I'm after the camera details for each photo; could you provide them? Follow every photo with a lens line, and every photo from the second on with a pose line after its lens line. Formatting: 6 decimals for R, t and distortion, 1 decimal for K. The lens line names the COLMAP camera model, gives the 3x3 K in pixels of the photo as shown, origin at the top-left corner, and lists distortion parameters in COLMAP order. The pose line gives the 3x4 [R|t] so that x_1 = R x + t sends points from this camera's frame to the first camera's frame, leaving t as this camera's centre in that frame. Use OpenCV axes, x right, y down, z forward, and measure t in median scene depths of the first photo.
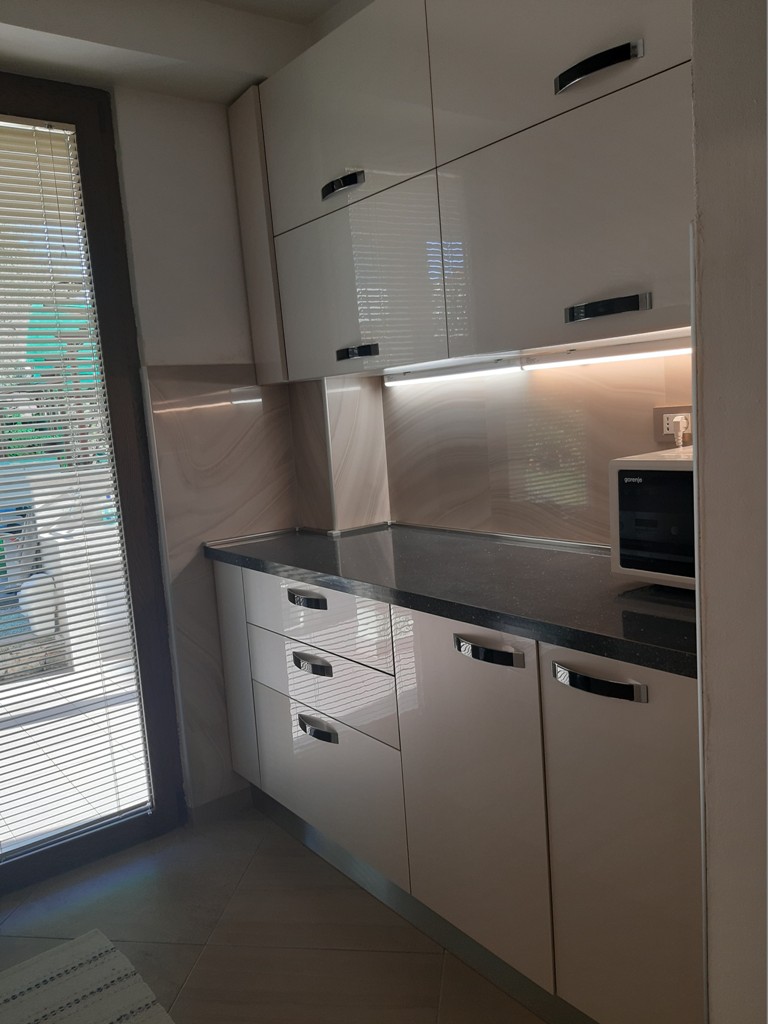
lens RADIAL K [[803.3, 0, 380.6], [0, 803.3, 525.7], [0, 0, 1]] dist [0.106146, -0.166029]
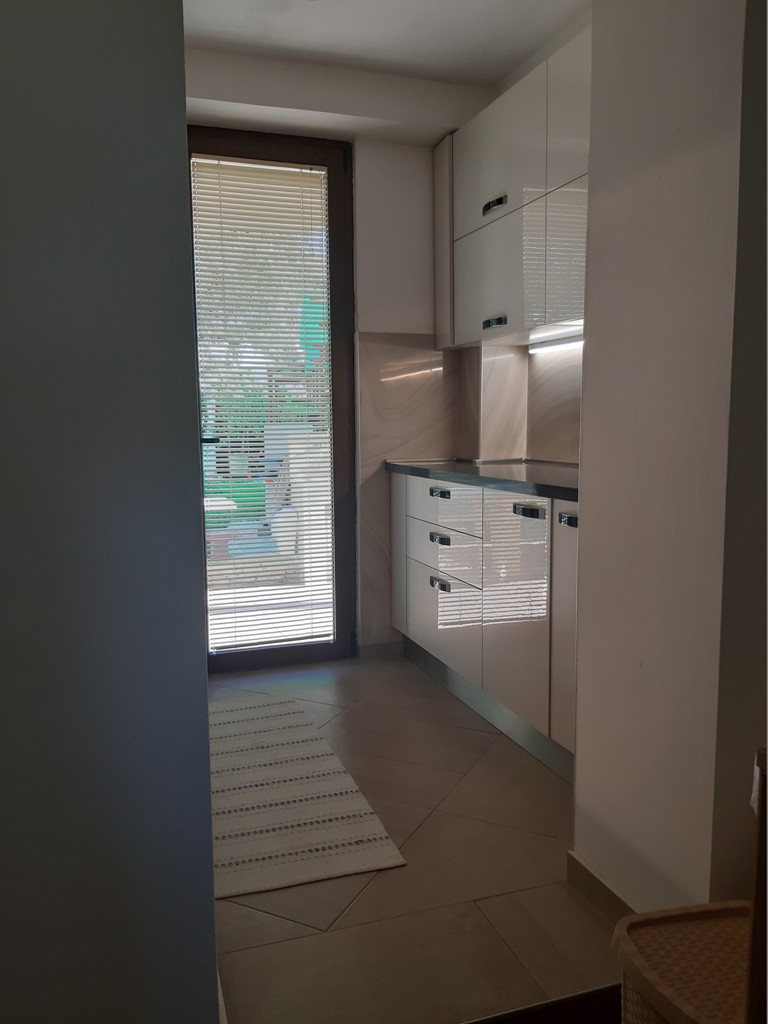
lens RADIAL K [[803.3, 0, 380.6], [0, 803.3, 525.7], [0, 0, 1]] dist [0.106146, -0.166029]
pose [[0.950629, 0.100142, -0.293729, 0.217693], [-0.100696, 0.994829, 0.013278, 0.130478], [0.293540, 0.016955, 0.955796, -0.378909]]
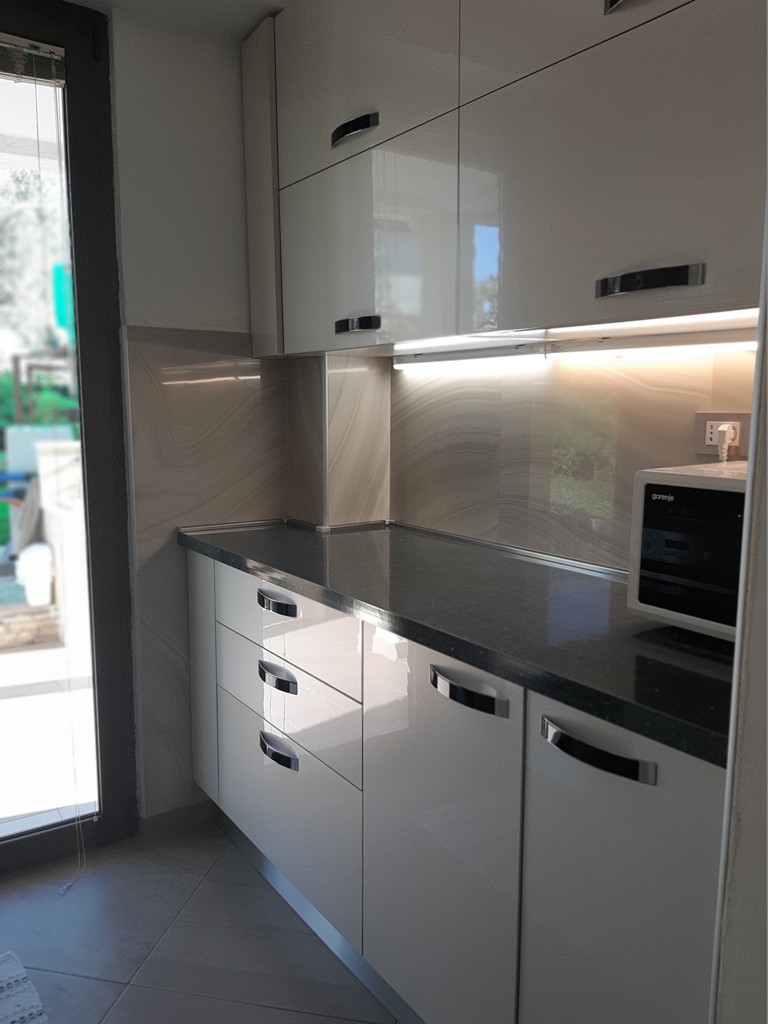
lens RADIAL K [[803.3, 0, 380.6], [0, 803.3, 525.7], [0, 0, 1]] dist [0.106146, -0.166029]
pose [[0.996146, 0.080279, -0.035336, 0.041380], [-0.079956, 0.996743, 0.010474, -0.009513], [0.036061, -0.007609, 0.999321, 0.119832]]
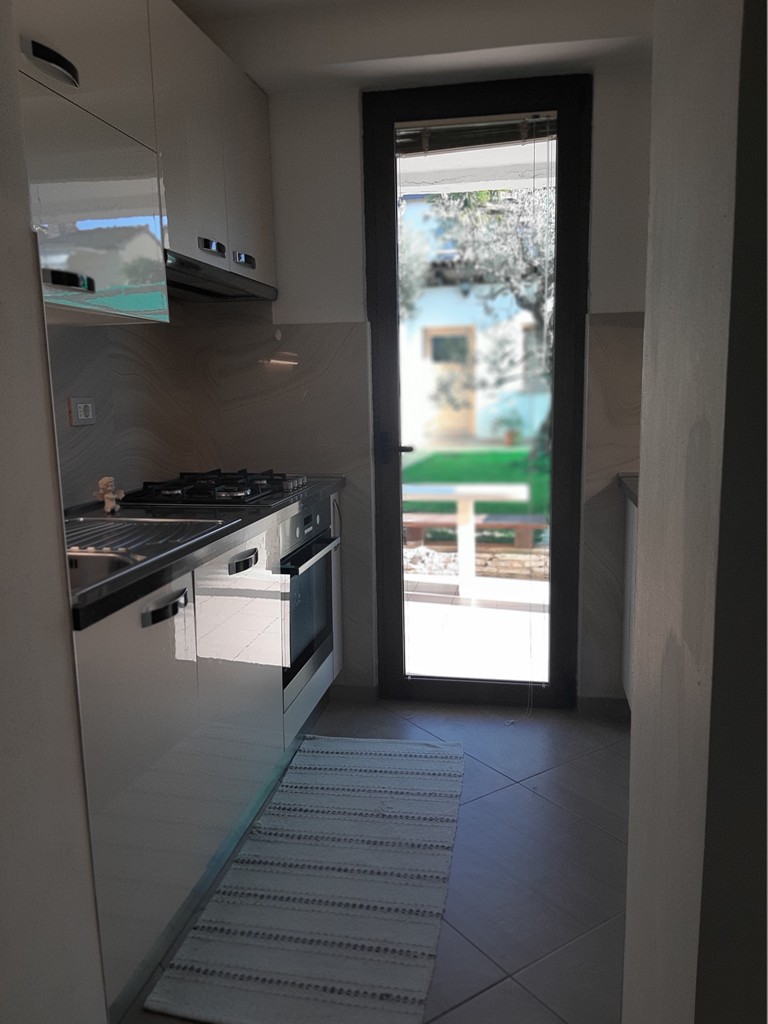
lens RADIAL K [[803.3, 0, 380.6], [0, 803.3, 525.7], [0, 0, 1]] dist [0.106146, -0.166029]
pose [[0.686454, 0.178057, -0.705037, 0.394260], [-0.131118, 0.983974, 0.120840, 0.001156], [0.715255, 0.009492, 0.698800, -0.024567]]
